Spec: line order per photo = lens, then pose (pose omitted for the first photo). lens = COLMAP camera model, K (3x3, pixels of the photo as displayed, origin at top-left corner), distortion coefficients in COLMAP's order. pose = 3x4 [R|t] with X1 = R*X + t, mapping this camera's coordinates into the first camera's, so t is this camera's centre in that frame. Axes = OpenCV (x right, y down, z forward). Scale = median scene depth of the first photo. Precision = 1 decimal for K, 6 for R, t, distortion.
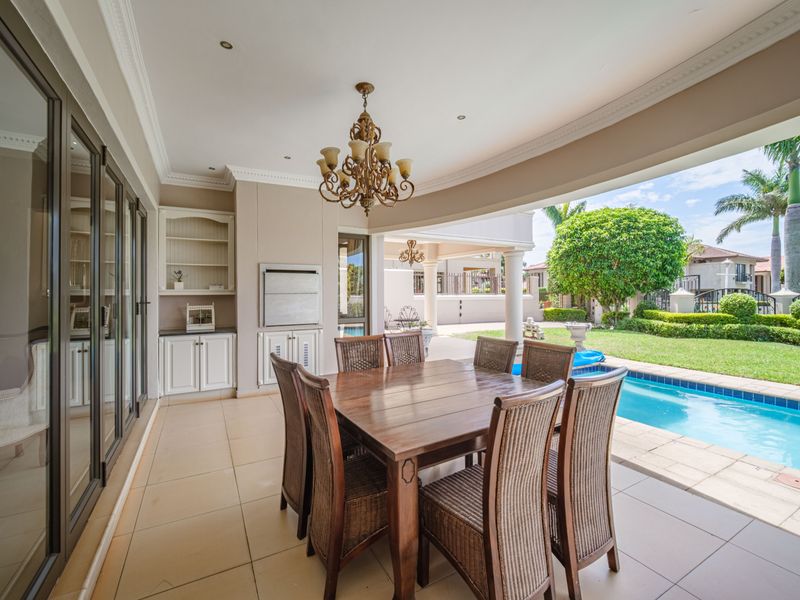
lens RADIAL K [[357.3, 0, 396.8], [0, 357.3, 297.7], [0, 0, 1]] dist [0.000668, 0.000070]
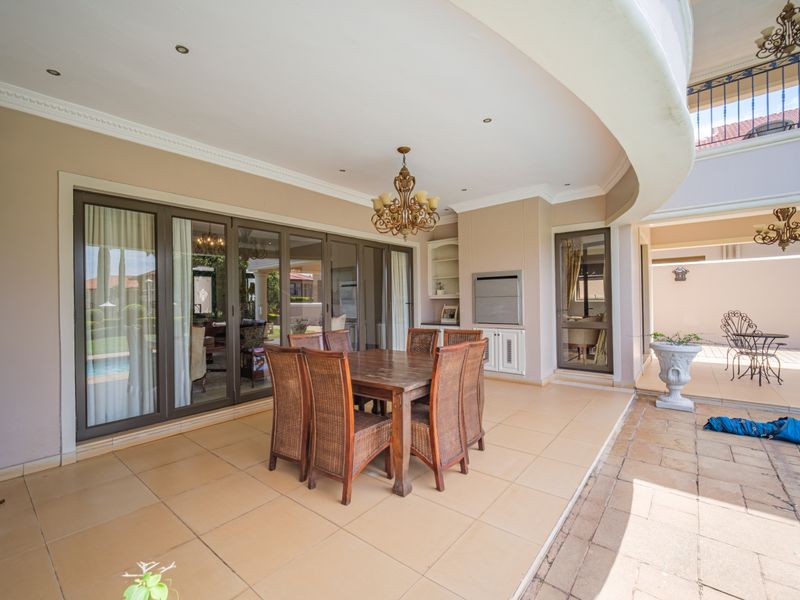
lens RADIAL K [[357.3, 0, 396.8], [0, 357.3, 297.7], [0, 0, 1]] dist [0.000668, 0.000070]
pose [[0.377513, -0.007635, -0.925973, 0.363480], [0.000918, 0.999969, -0.007871, 0.000175], [0.926004, 0.002121, 0.377508, 0.137065]]
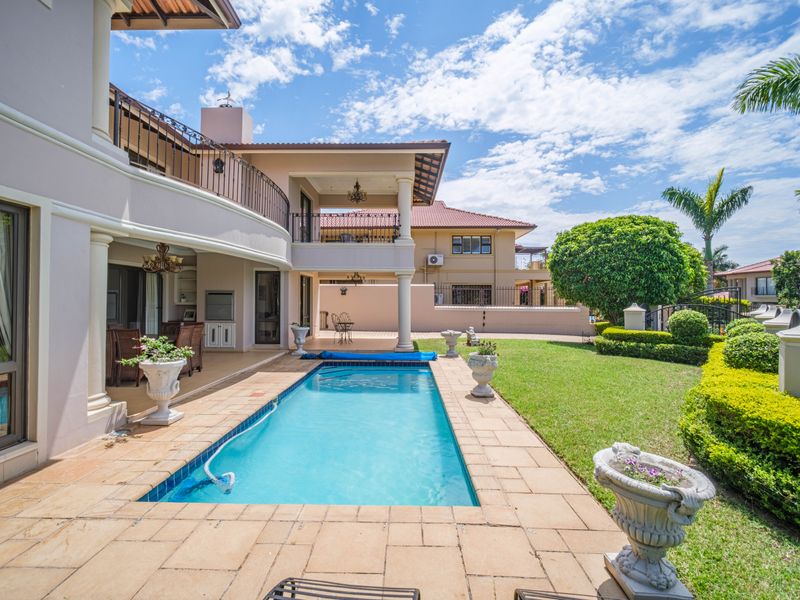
lens RADIAL K [[357.3, 0, 396.8], [0, 357.3, 297.7], [0, 0, 1]] dist [0.000668, 0.000070]
pose [[0.862092, 0.004681, -0.506730, 0.873741], [-0.016836, 0.999670, -0.019408, -0.015313], [0.506472, 0.025263, 0.861886, -0.135744]]
